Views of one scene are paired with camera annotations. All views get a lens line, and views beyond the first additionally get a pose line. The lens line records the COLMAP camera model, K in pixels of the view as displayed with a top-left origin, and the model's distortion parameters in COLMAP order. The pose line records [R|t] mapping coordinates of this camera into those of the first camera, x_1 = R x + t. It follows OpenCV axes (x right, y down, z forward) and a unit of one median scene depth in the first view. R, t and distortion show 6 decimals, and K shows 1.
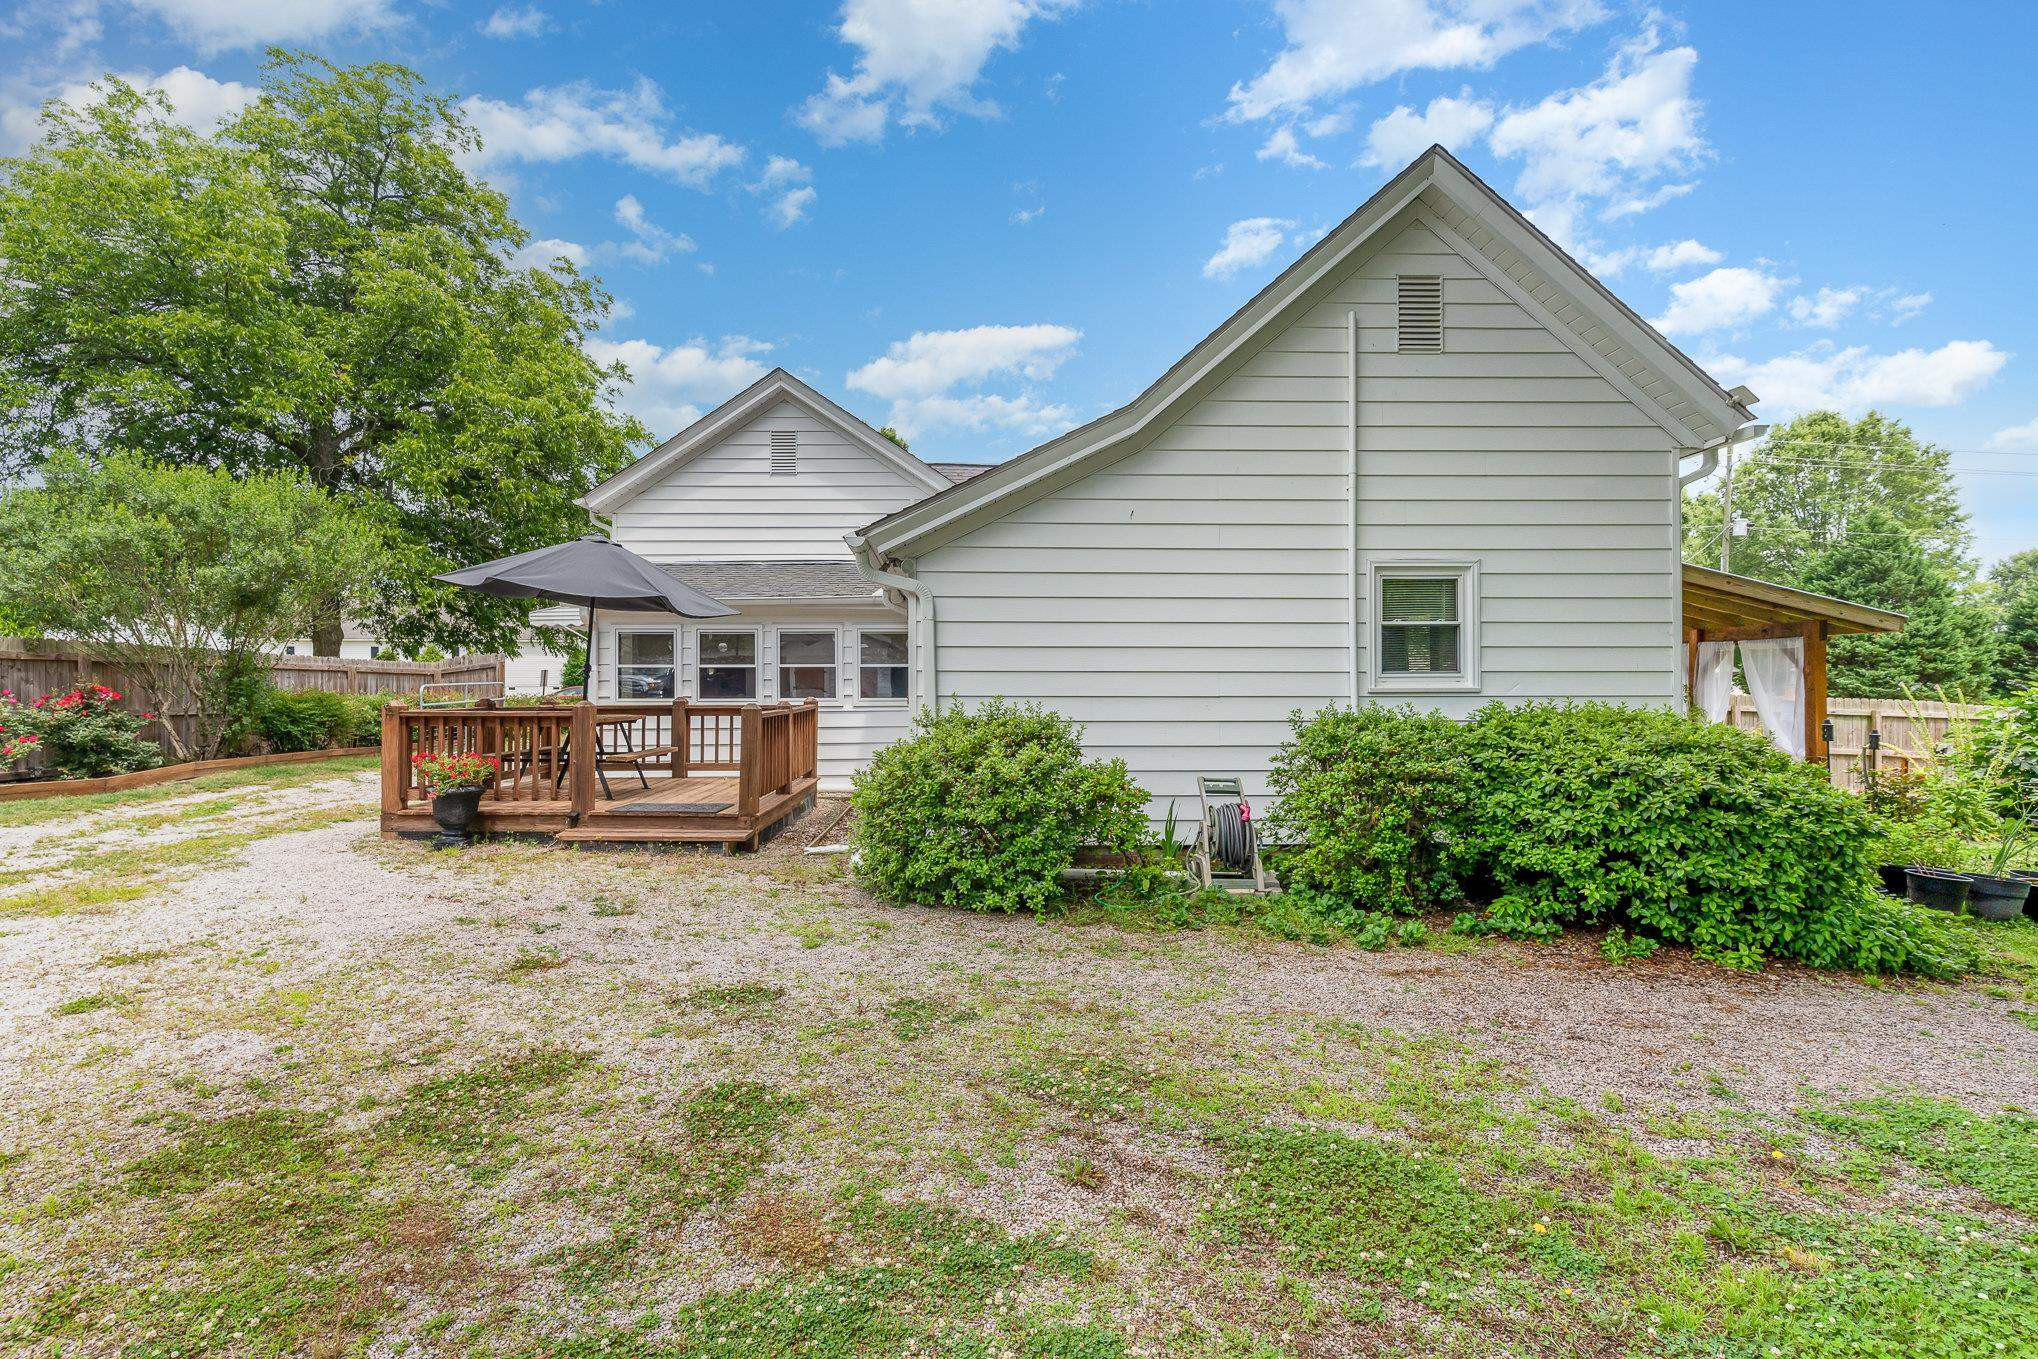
lens RADIAL K [[996.1, 0, 993.3], [0, 996.1, 669.5], [0, 0, 1]] dist [0.000064, 0.001143]
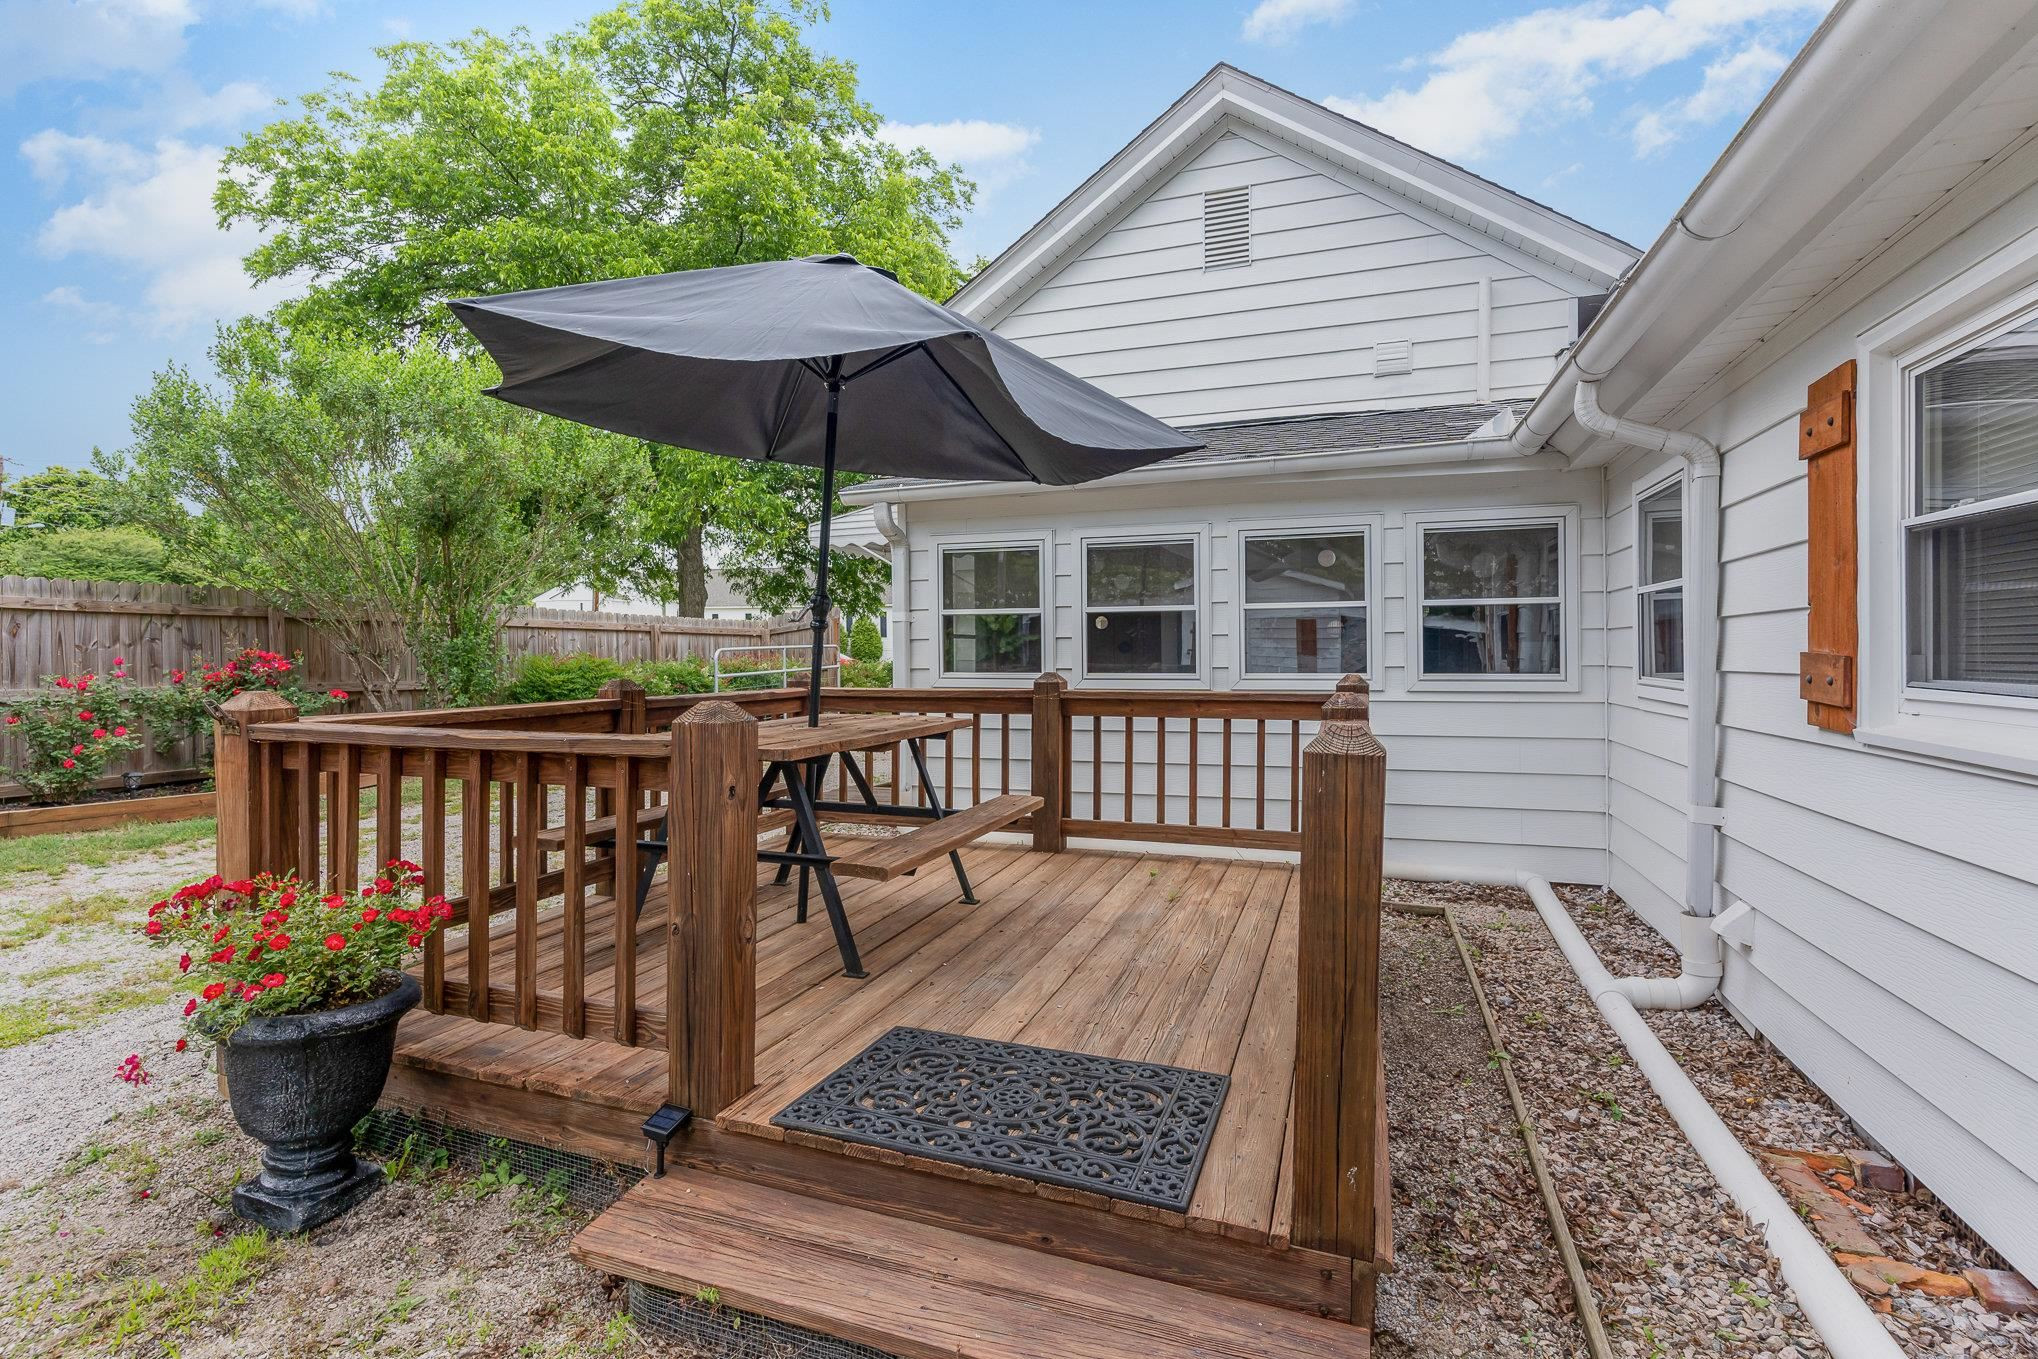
lens RADIAL K [[996.1, 0, 993.3], [0, 996.1, 669.5], [0, 0, 1]] dist [0.000064, 0.001143]
pose [[0.932674, 0.004732, -0.360689, -0.153384], [0.008921, 0.999306, 0.036179, 0.008113], [0.360610, -0.036961, 0.931984, 0.499115]]
